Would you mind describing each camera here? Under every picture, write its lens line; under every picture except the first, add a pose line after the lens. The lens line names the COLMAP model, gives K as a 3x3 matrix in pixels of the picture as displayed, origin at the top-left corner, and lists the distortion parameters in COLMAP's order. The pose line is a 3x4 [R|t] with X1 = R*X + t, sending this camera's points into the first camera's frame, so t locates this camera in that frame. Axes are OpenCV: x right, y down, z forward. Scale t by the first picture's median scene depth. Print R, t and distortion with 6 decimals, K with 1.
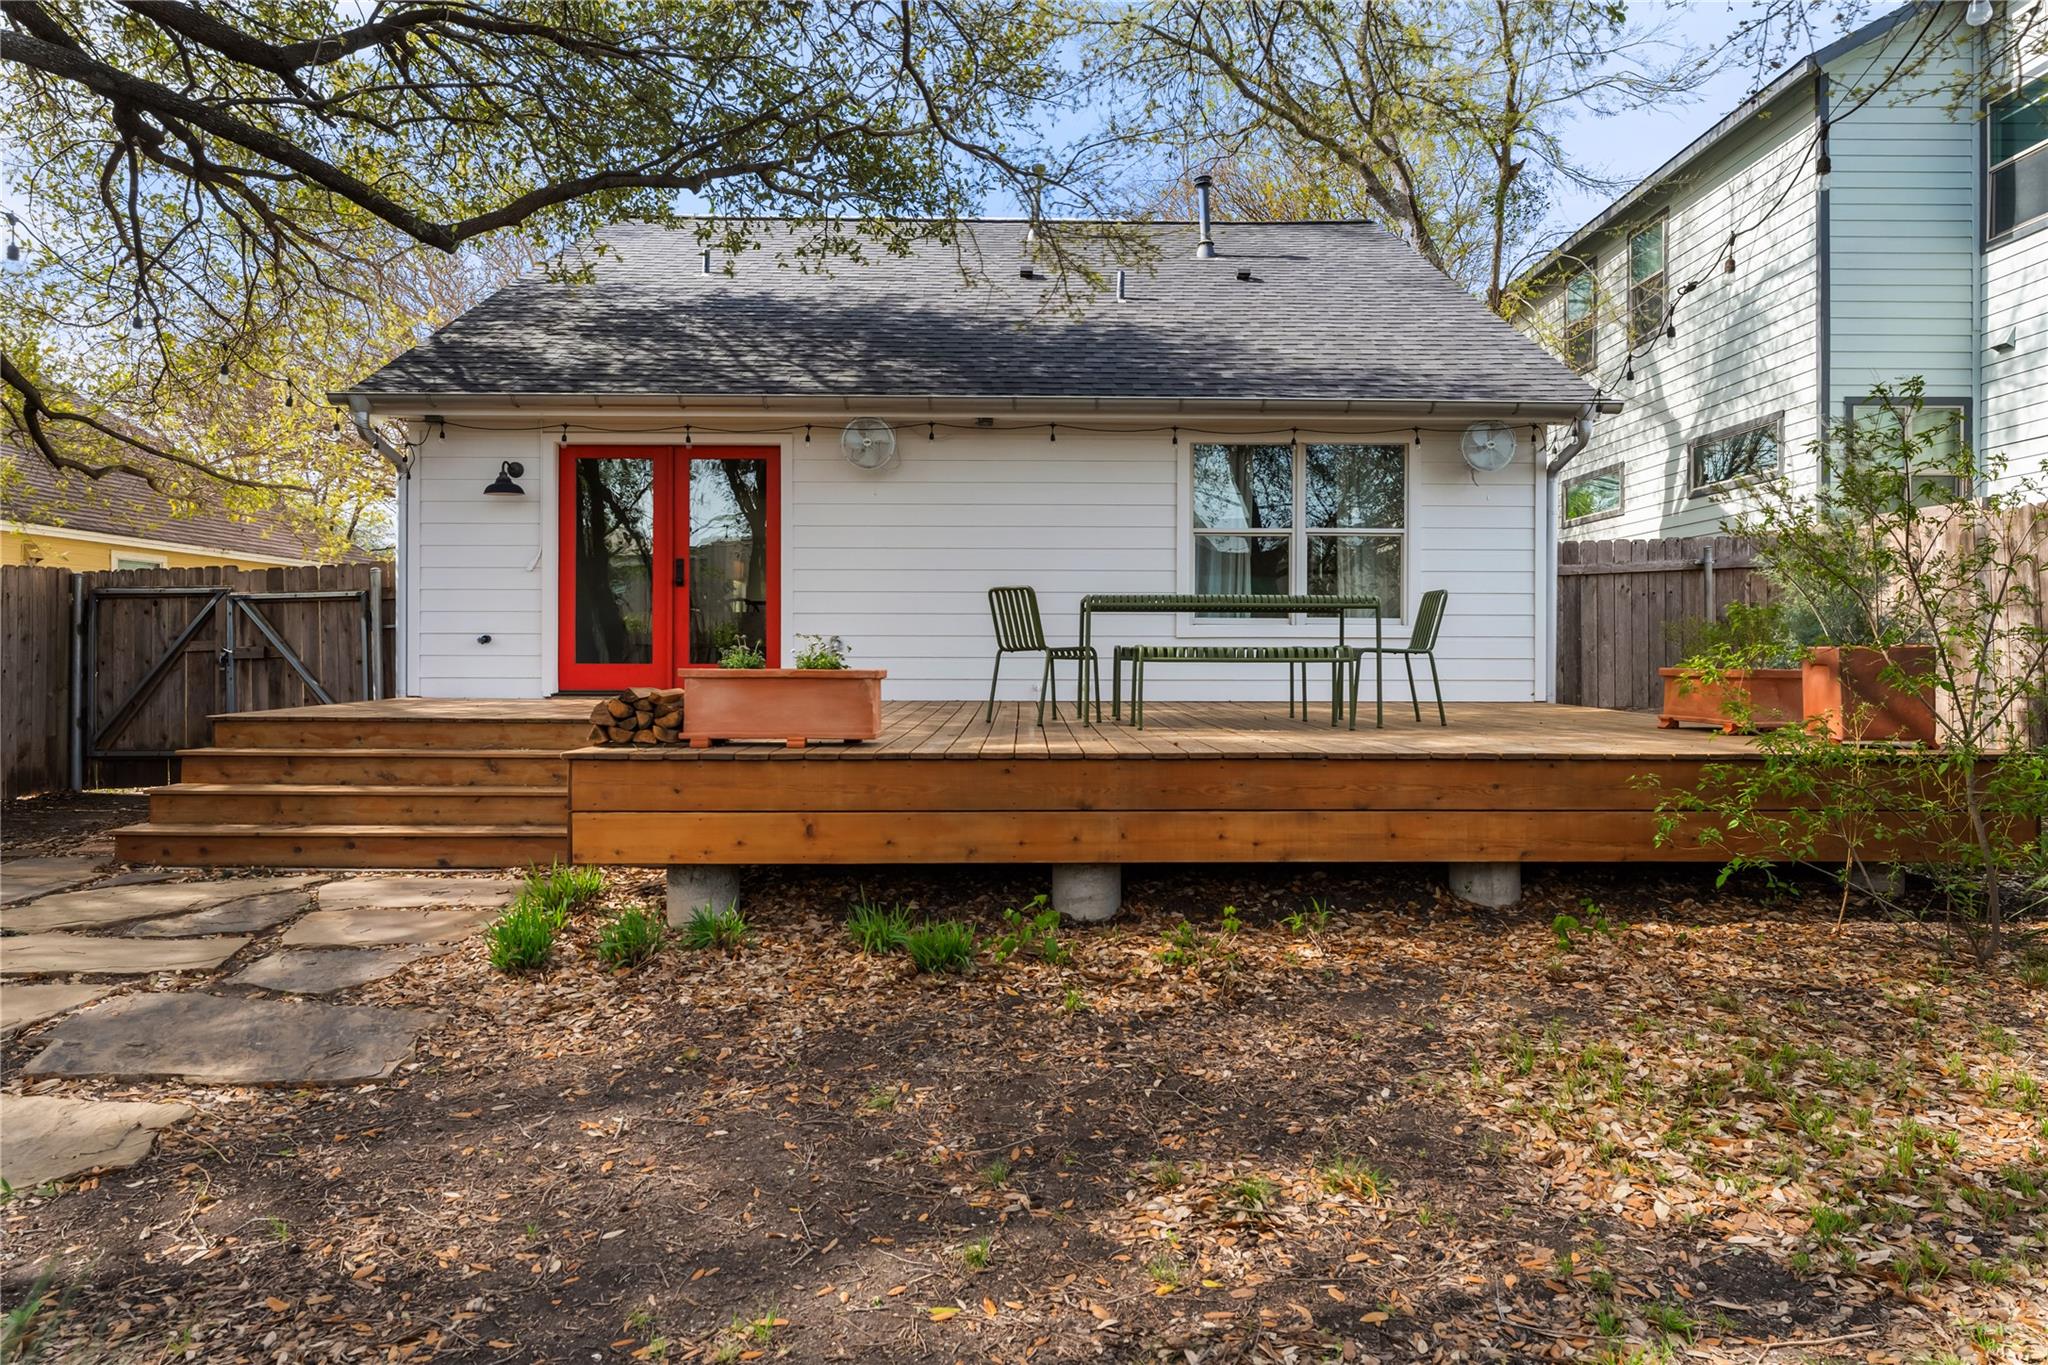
lens RADIAL K [[1088.8, 0, 1024.0], [0, 1088.8, 682.5], [0, 0, 1]] dist [-0.000528, 0.000233]
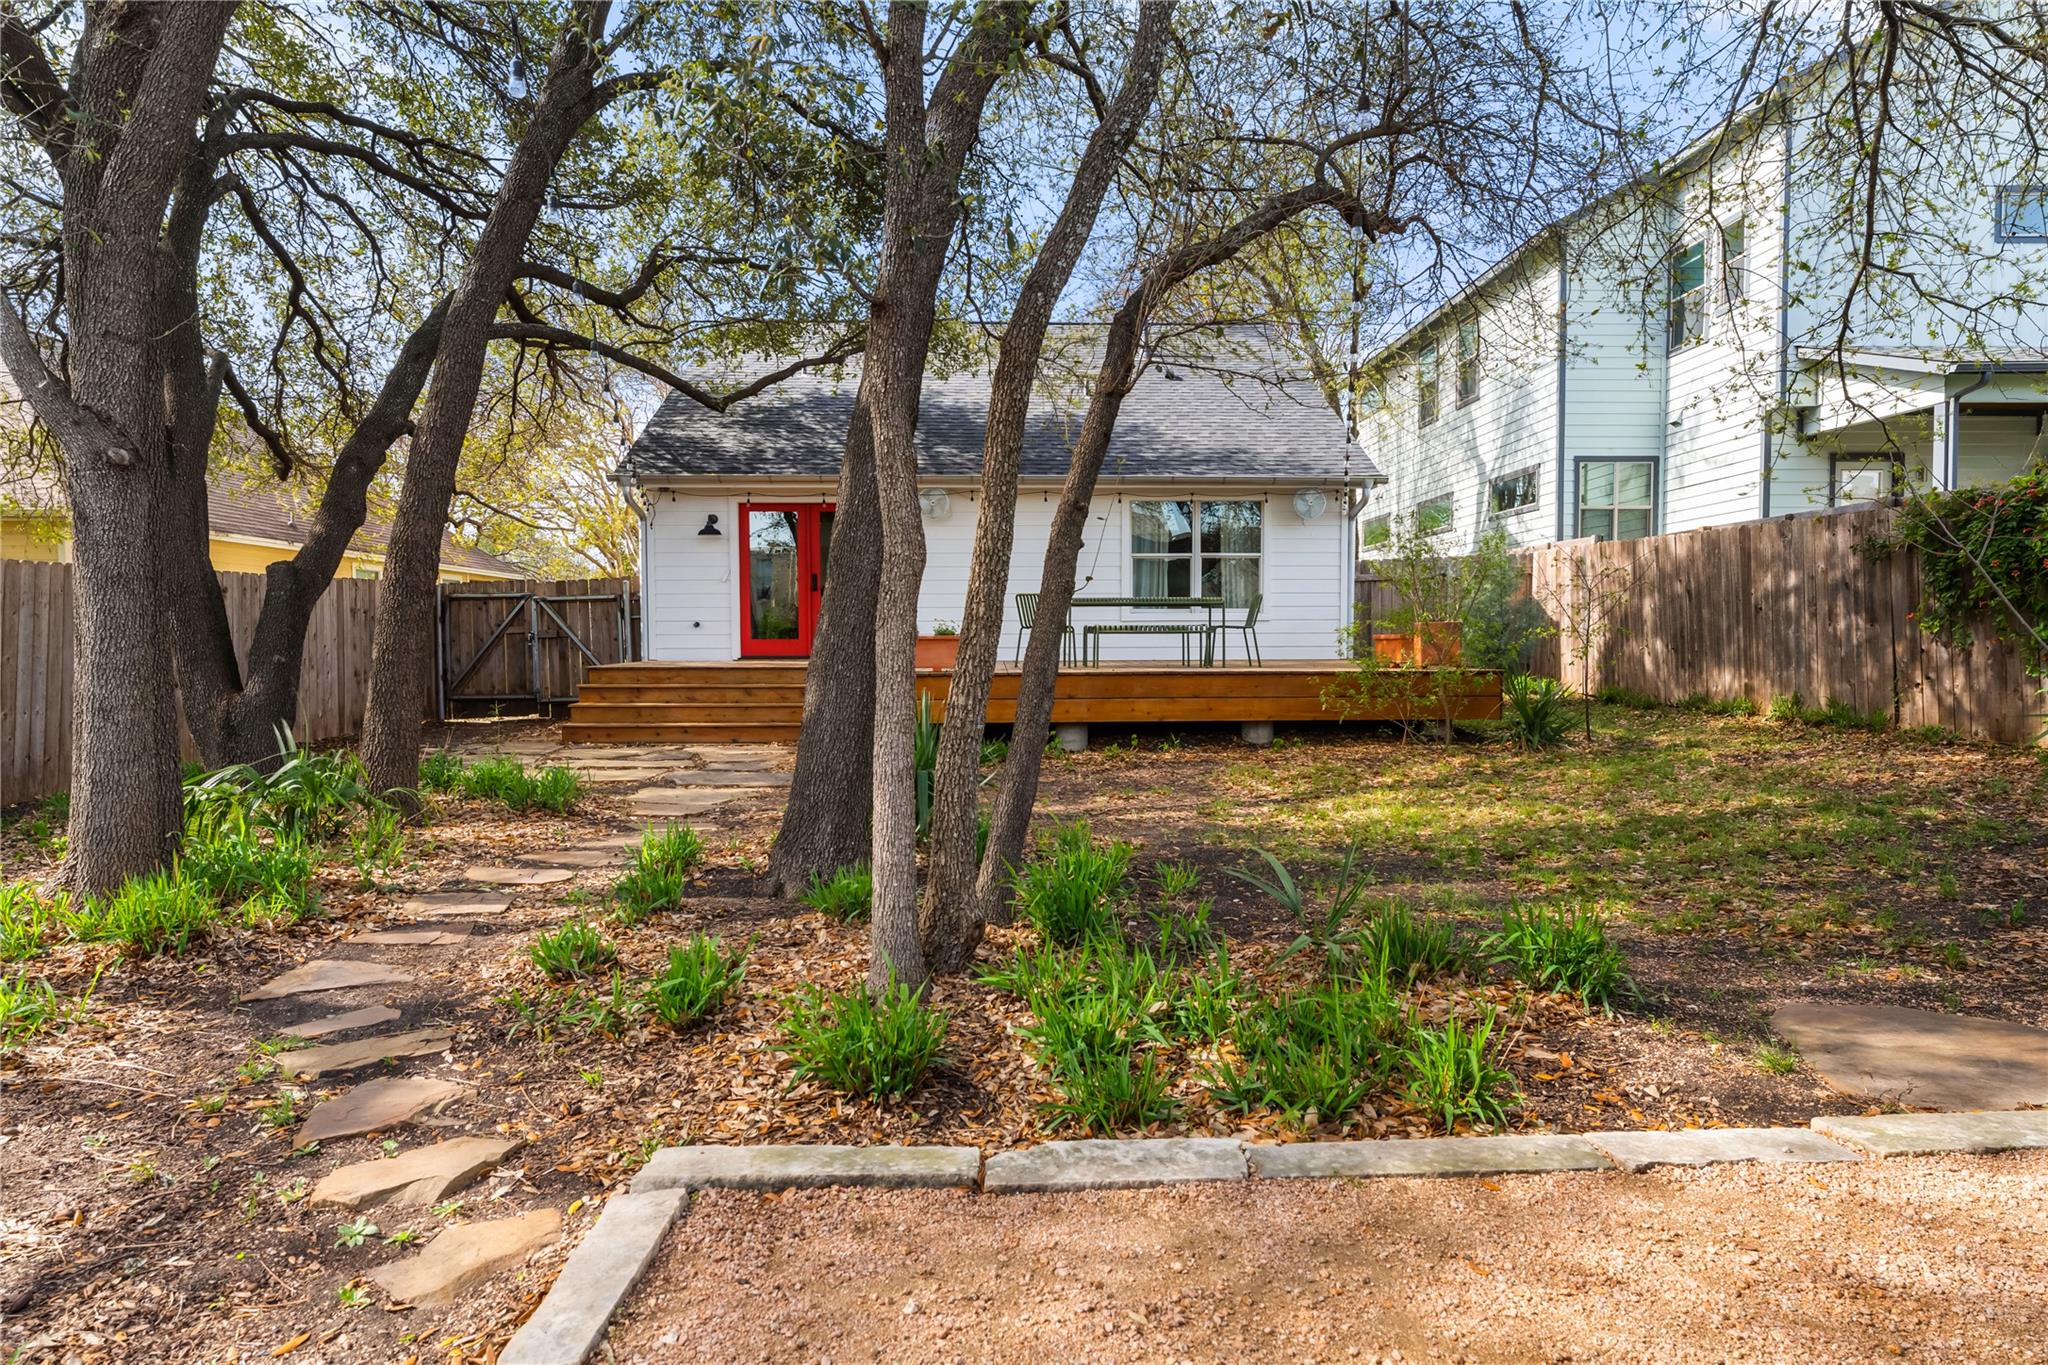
lens RADIAL K [[1088.8, 0, 1024.0], [0, 1088.8, 682.5], [0, 0, 1]] dist [-0.000528, 0.000233]
pose [[0.999531, -0.007168, 0.029756, -0.053494], [0.006787, 0.999894, 0.012883, 0.028360], [-0.029846, -0.012675, 0.999474, -0.612745]]
